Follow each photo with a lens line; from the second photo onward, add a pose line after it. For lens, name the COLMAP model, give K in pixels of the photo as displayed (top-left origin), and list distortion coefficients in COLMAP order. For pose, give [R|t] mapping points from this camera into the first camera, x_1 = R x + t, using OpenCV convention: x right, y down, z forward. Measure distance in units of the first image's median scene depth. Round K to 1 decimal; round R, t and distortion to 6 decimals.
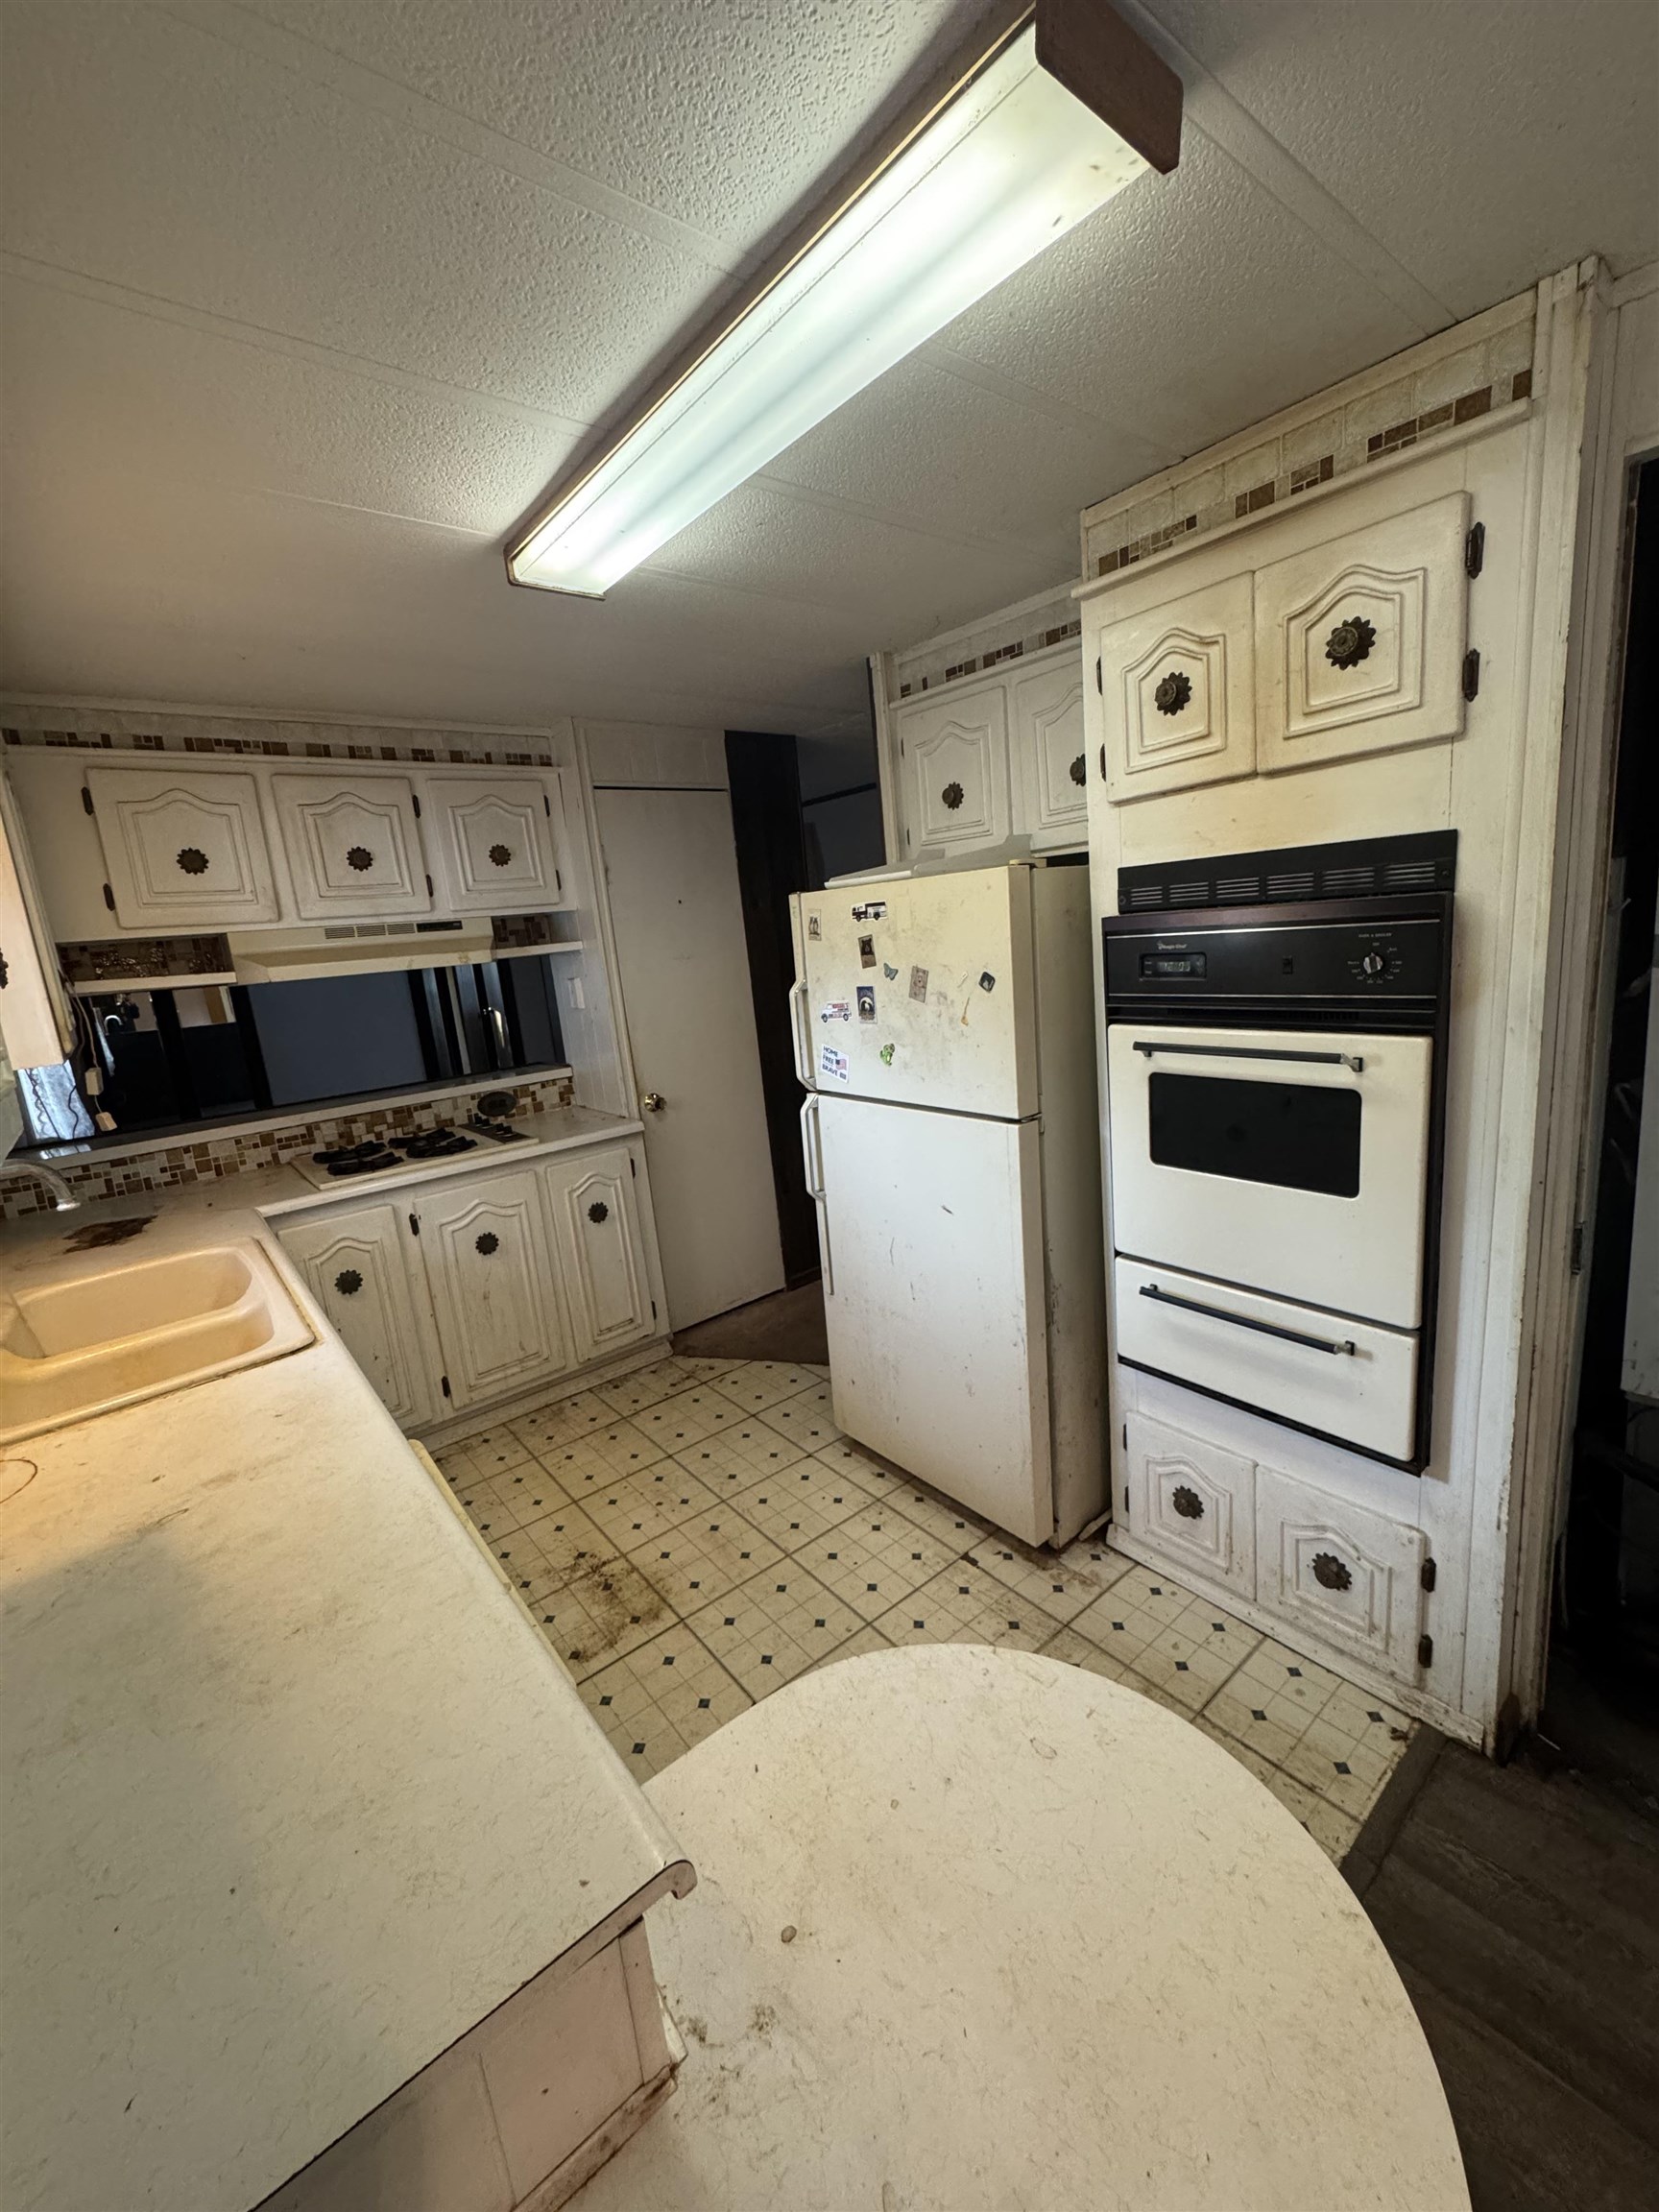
lens RADIAL K [[885.8, 0, 829.5], [0, 885.8, 1106.0], [0, 0, 1]] dist [-0.003309, 0.000273]
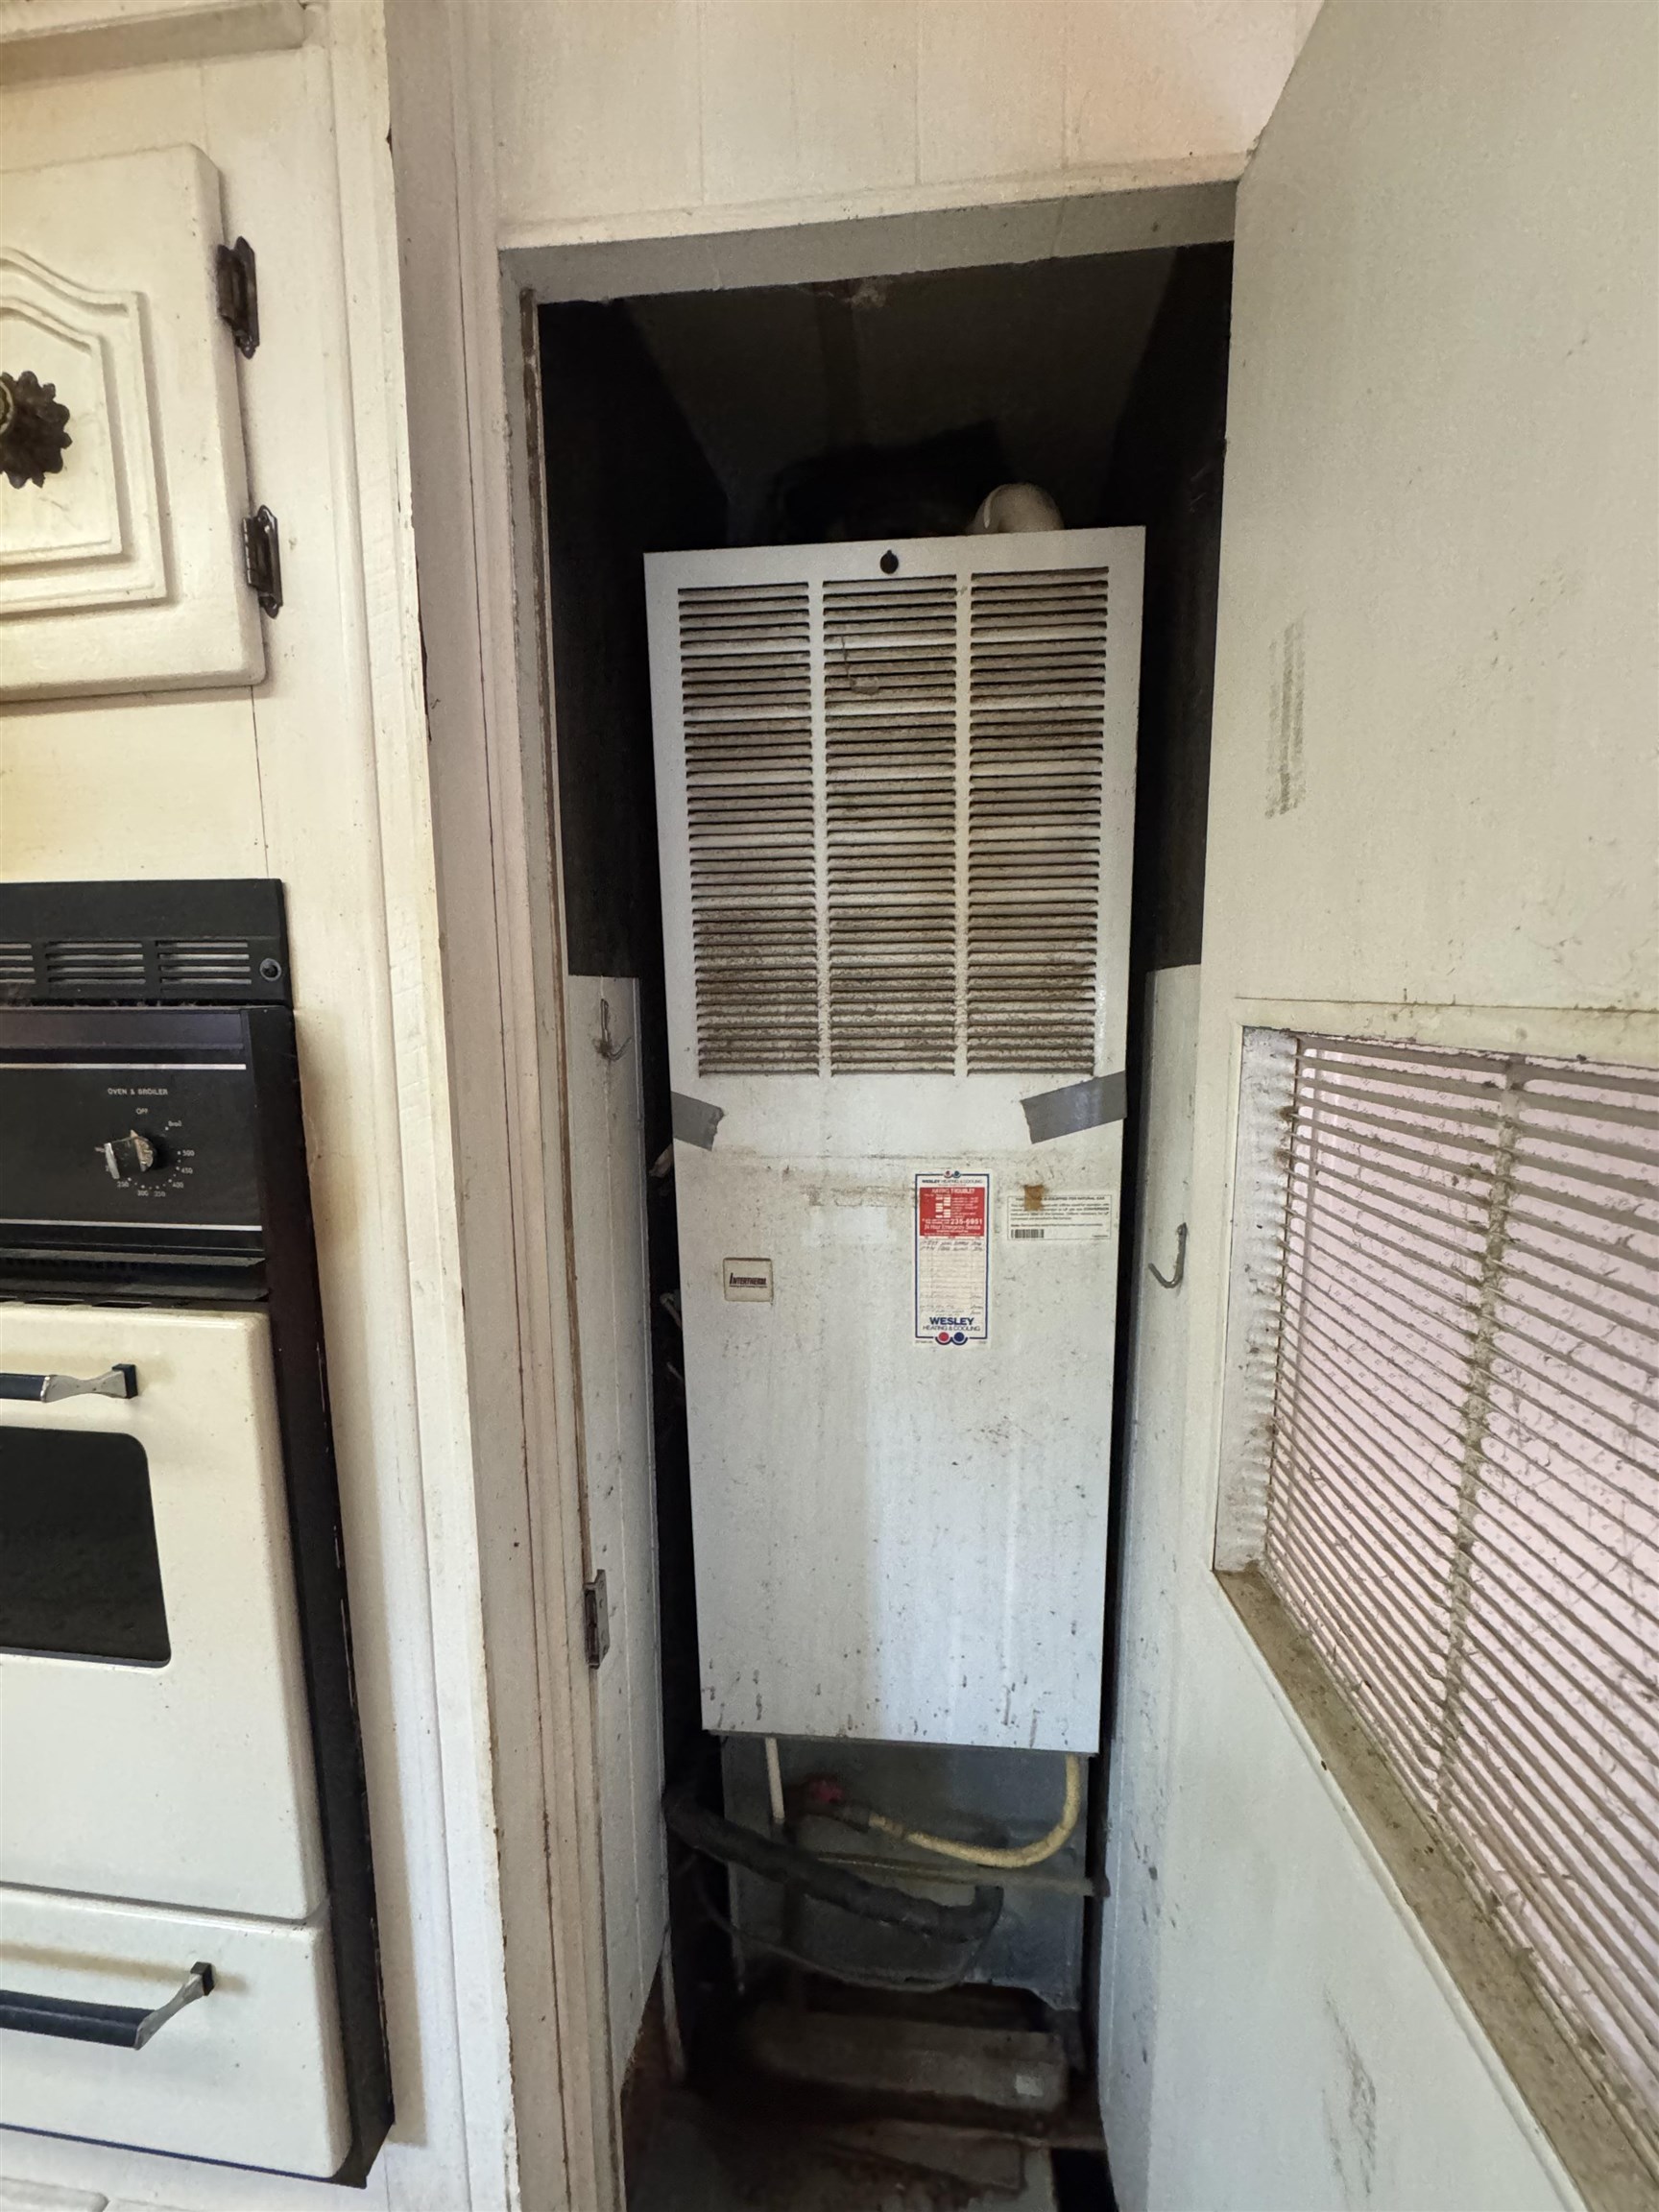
lens RADIAL K [[885.8, 0, 829.5], [0, 885.8, 1106.0], [0, 0, 1]] dist [-0.003309, 0.000273]
pose [[0.706305, -0.004038, 0.707897, 0.571164], [0.084484, 0.993318, -0.078627, -0.126310], [-0.702849, 0.115340, 0.701926, 0.461901]]
